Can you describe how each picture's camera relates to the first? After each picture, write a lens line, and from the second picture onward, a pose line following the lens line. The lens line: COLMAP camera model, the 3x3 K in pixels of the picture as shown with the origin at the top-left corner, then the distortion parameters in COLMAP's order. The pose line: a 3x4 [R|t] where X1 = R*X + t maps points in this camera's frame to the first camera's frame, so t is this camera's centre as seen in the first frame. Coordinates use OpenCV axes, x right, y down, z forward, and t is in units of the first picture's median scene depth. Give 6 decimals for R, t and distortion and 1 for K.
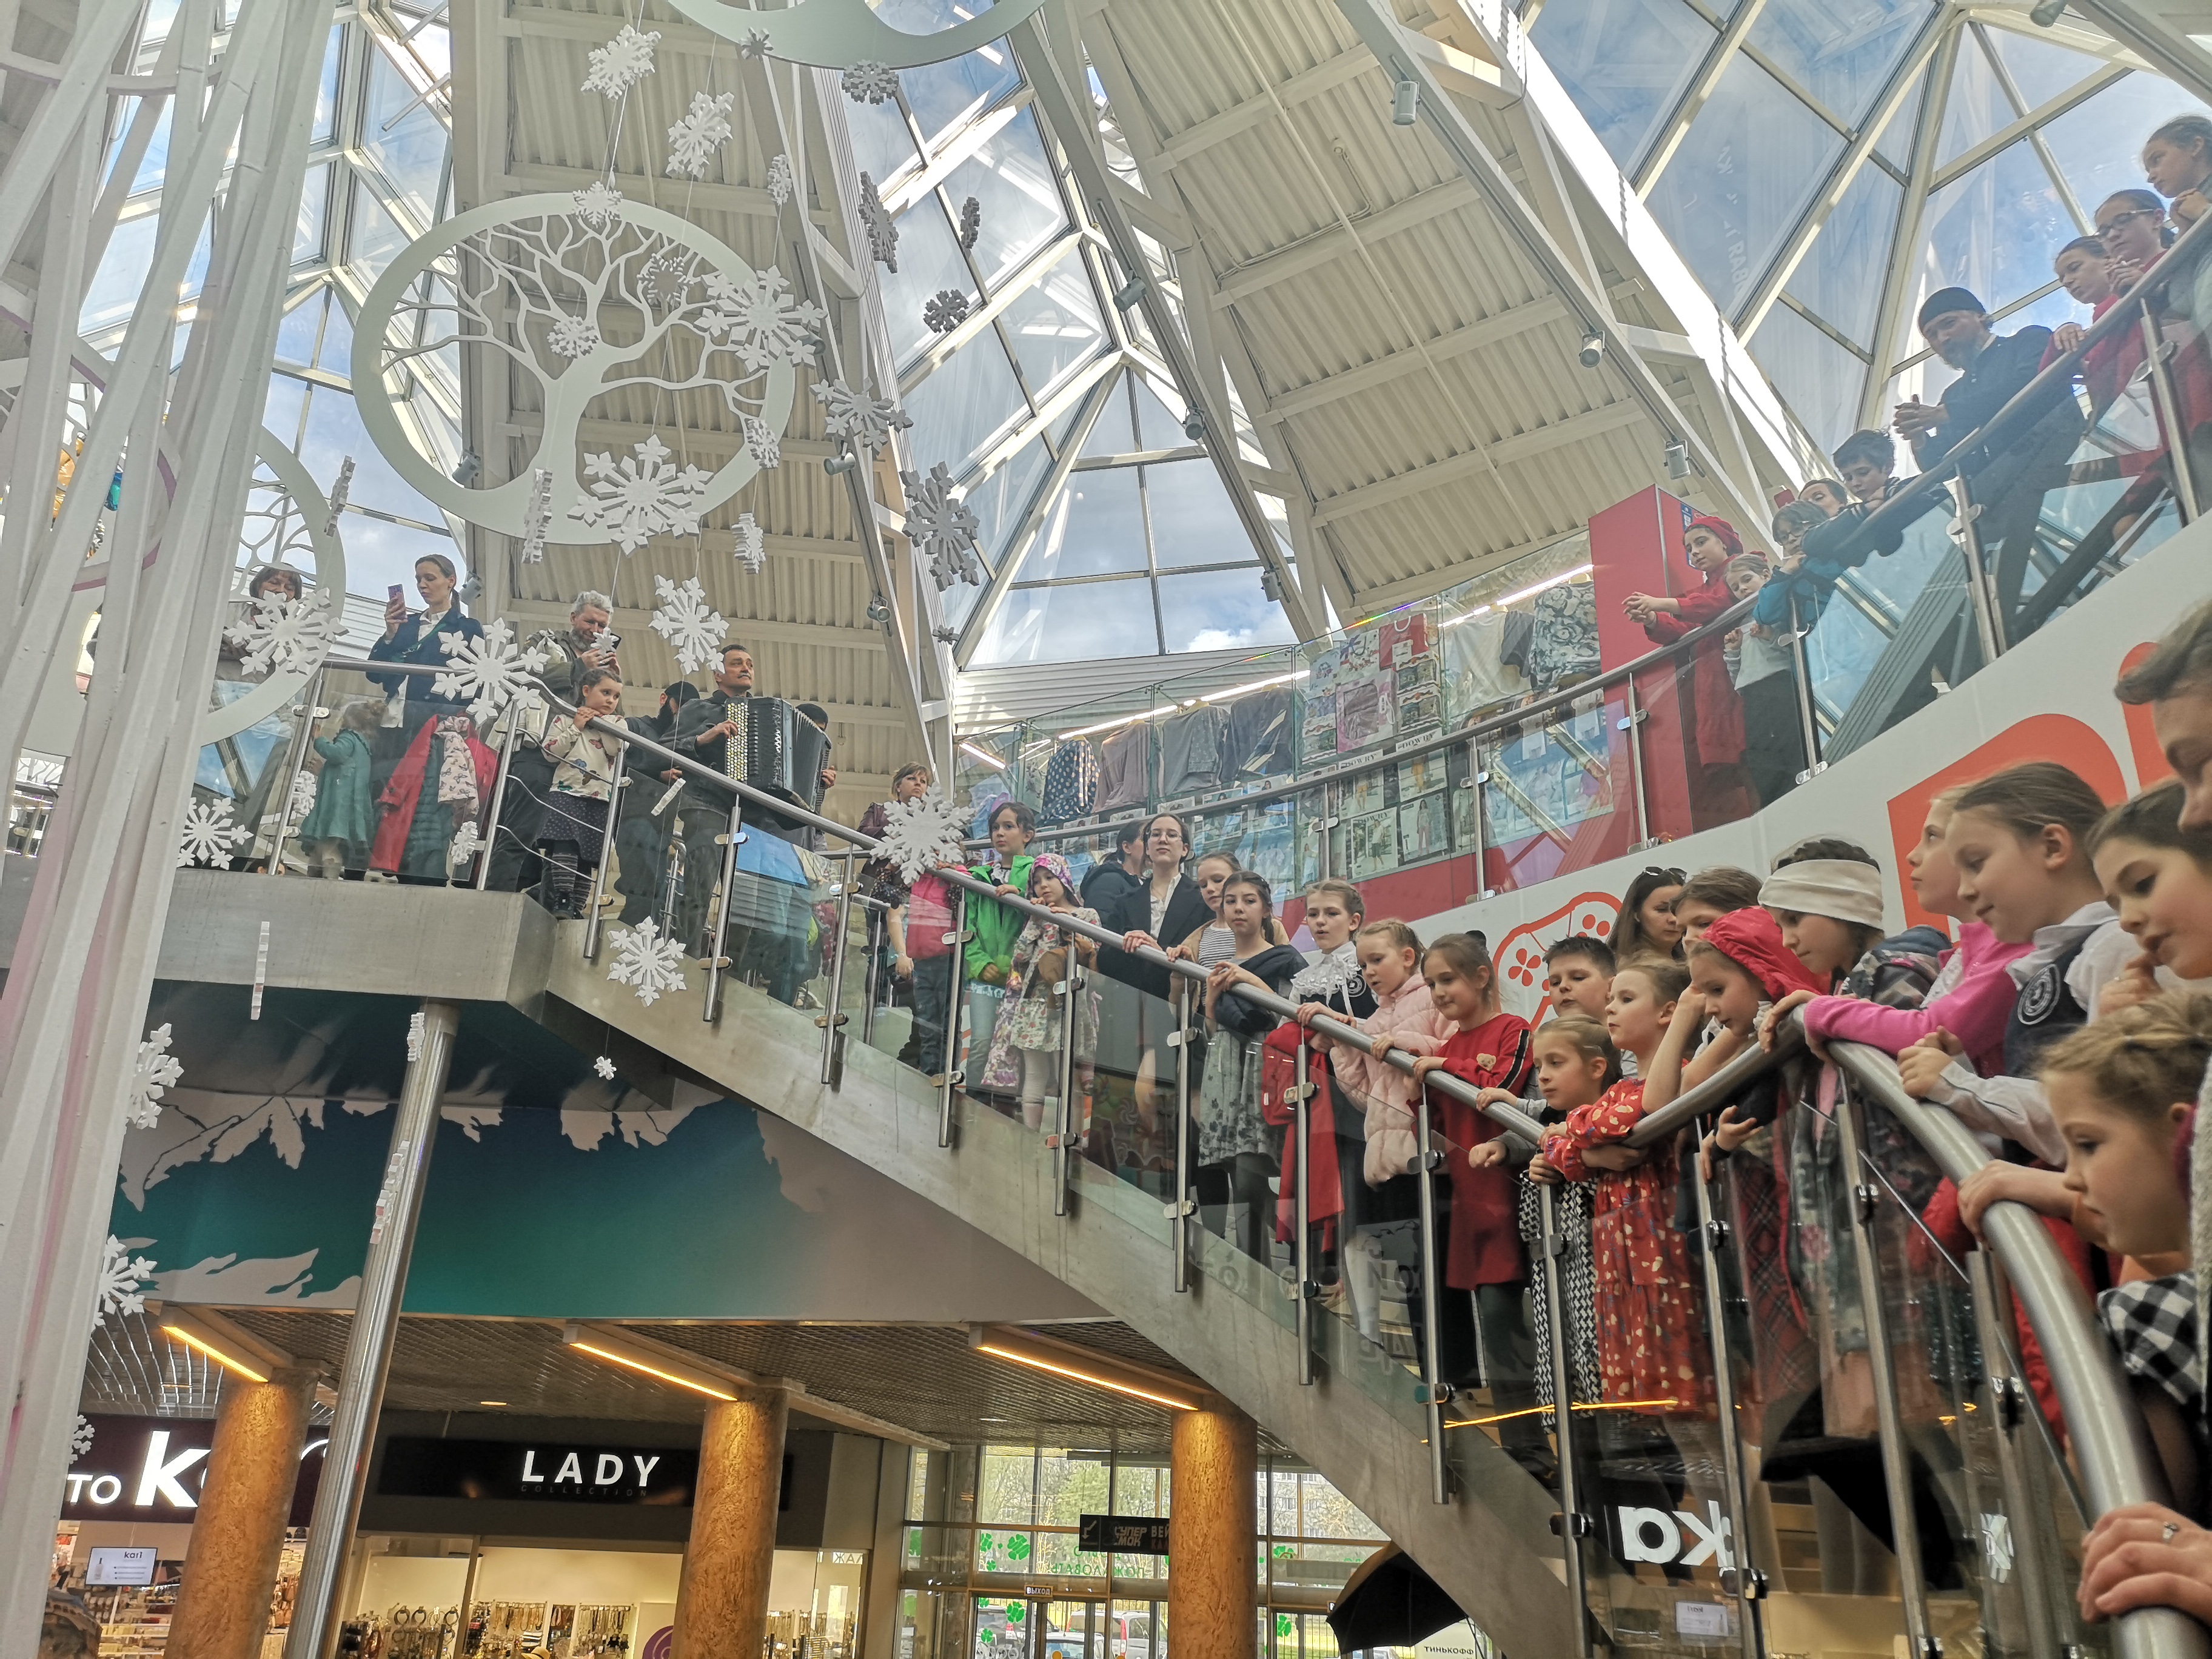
lens RADIAL K [[1686.2, 0, 1110.7], [0, 1686.2, 825.9], [0, 0, 1]] dist [0.066760, -0.072722]
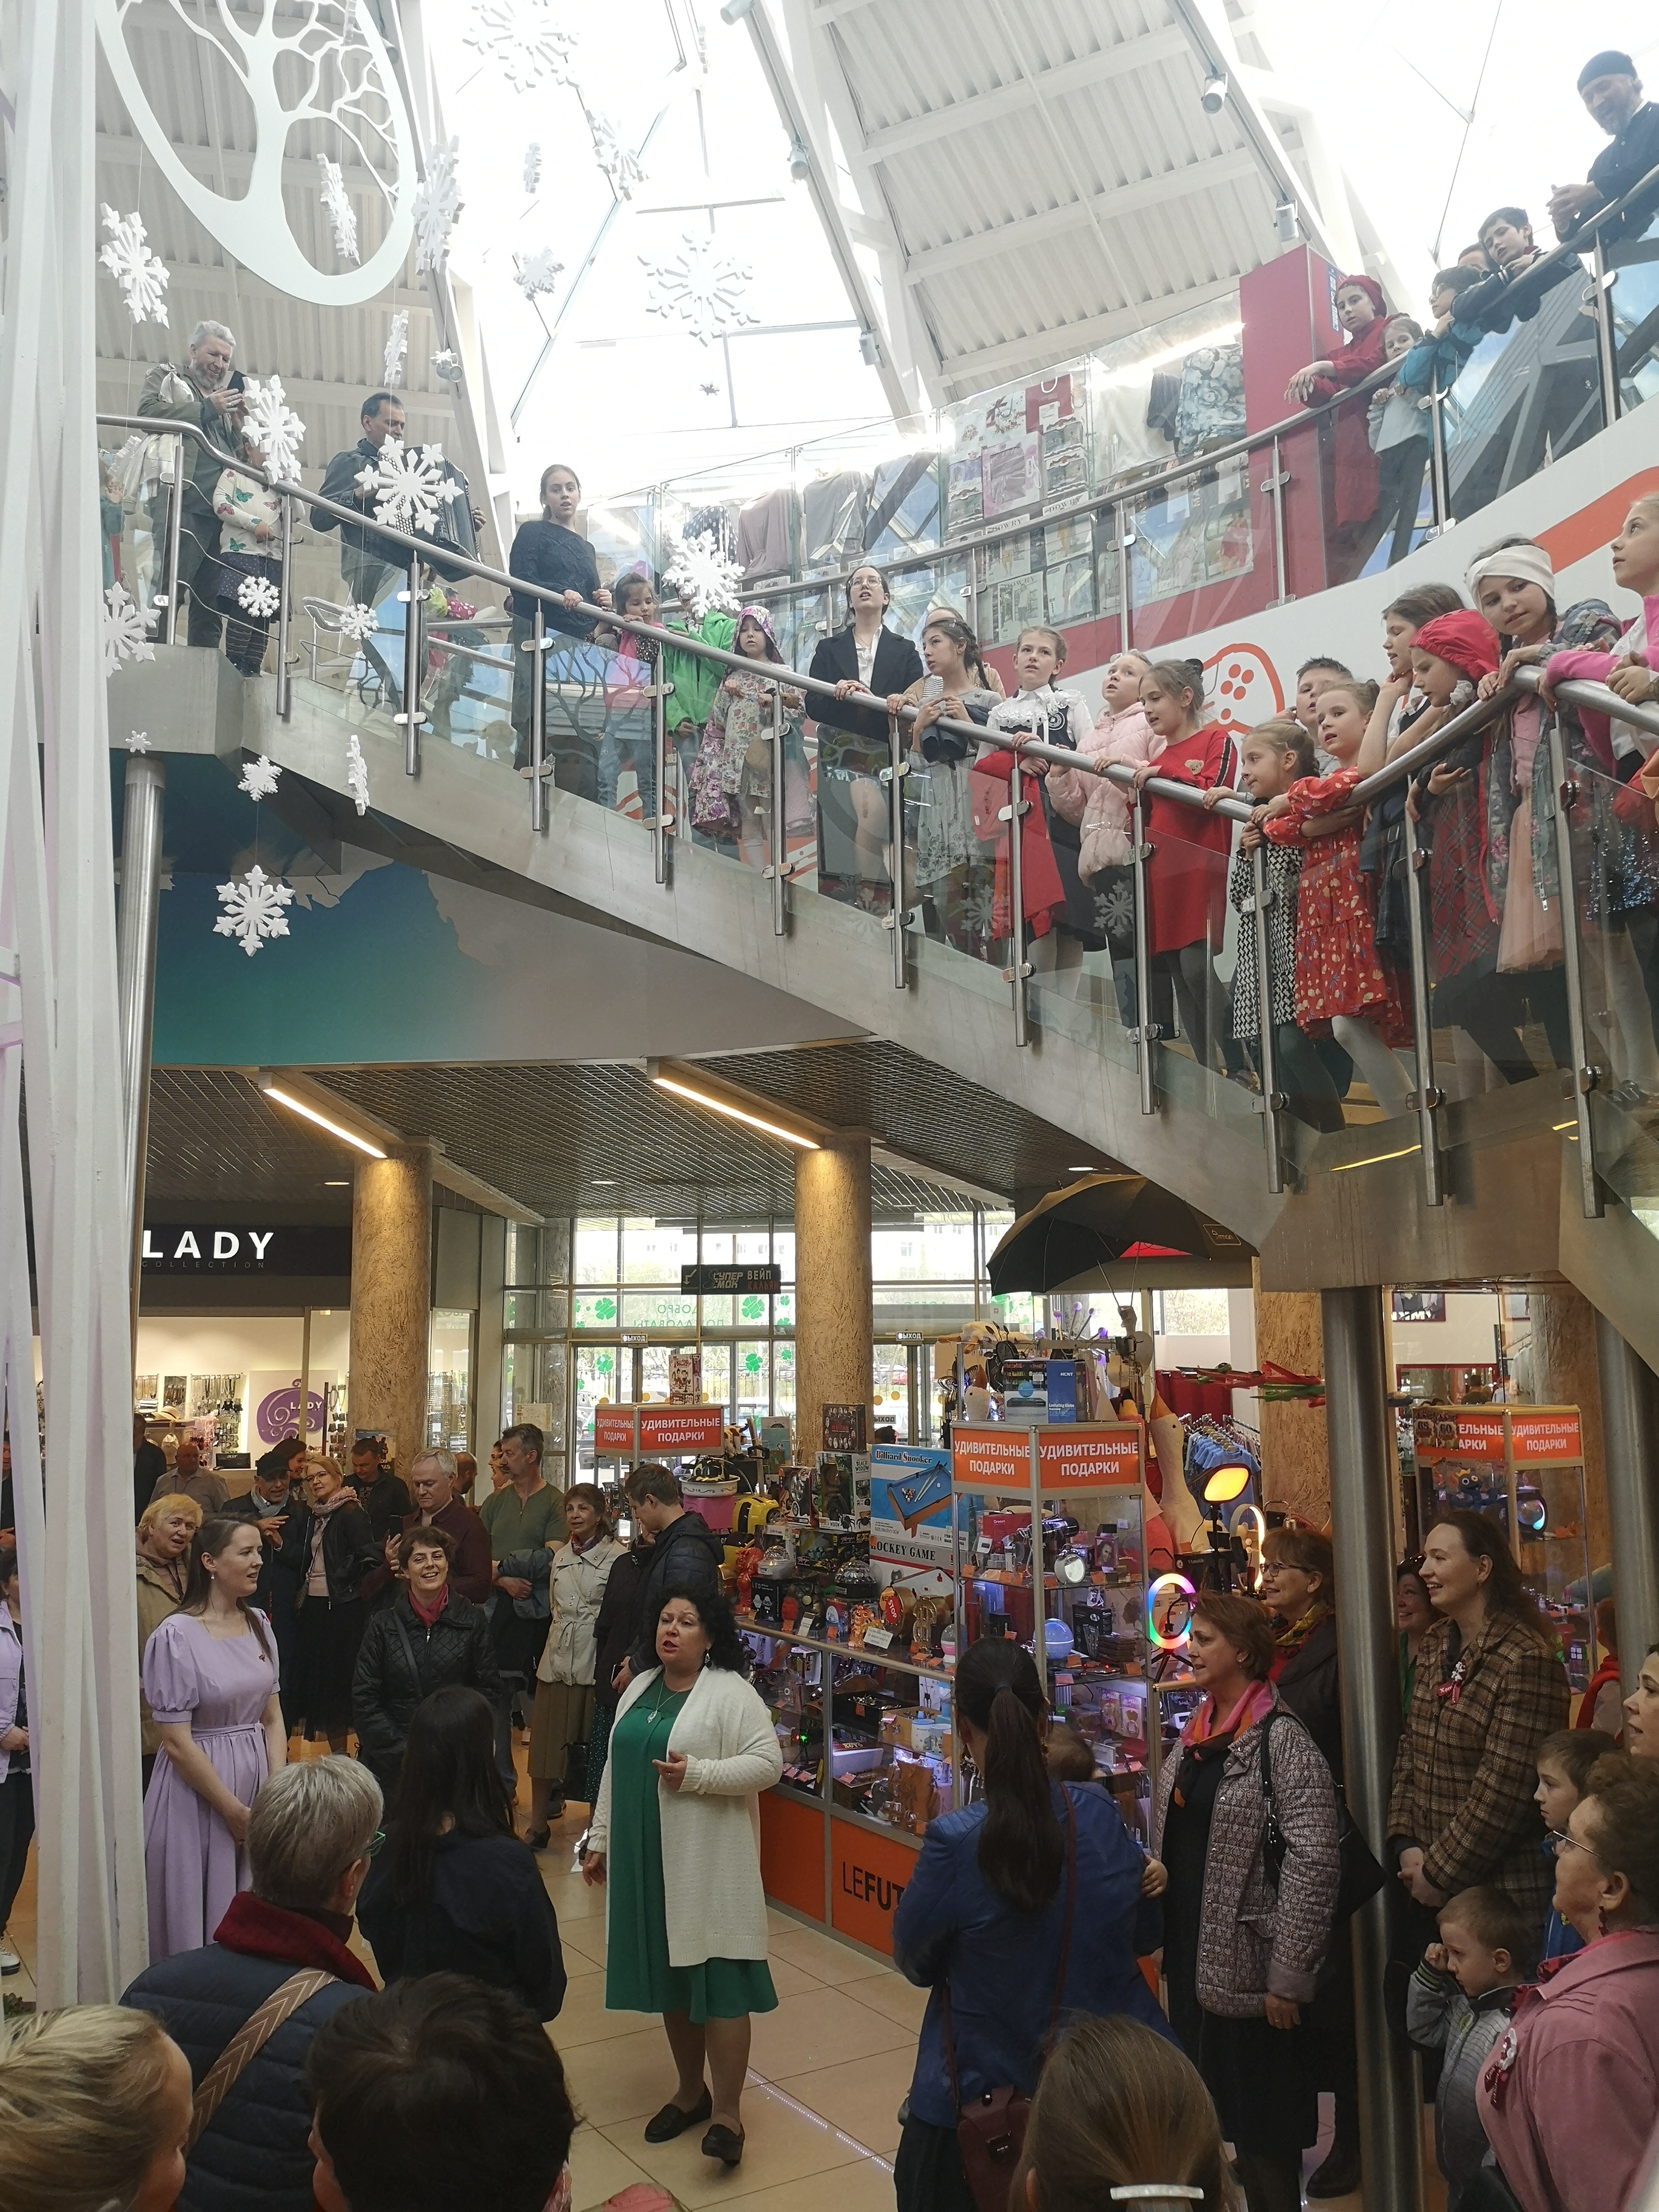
lens RADIAL K [[1737.6, 0, 833.8], [0, 1737.6, 1097.2], [0, 0, 1]] dist [0.044661, -0.070583]
pose [[0.992094, -0.030342, 0.121773, -0.100619], [-0.001795, 0.966801, 0.255524, 0.027641], [-0.125483, -0.253722, 0.959103, -0.109252]]
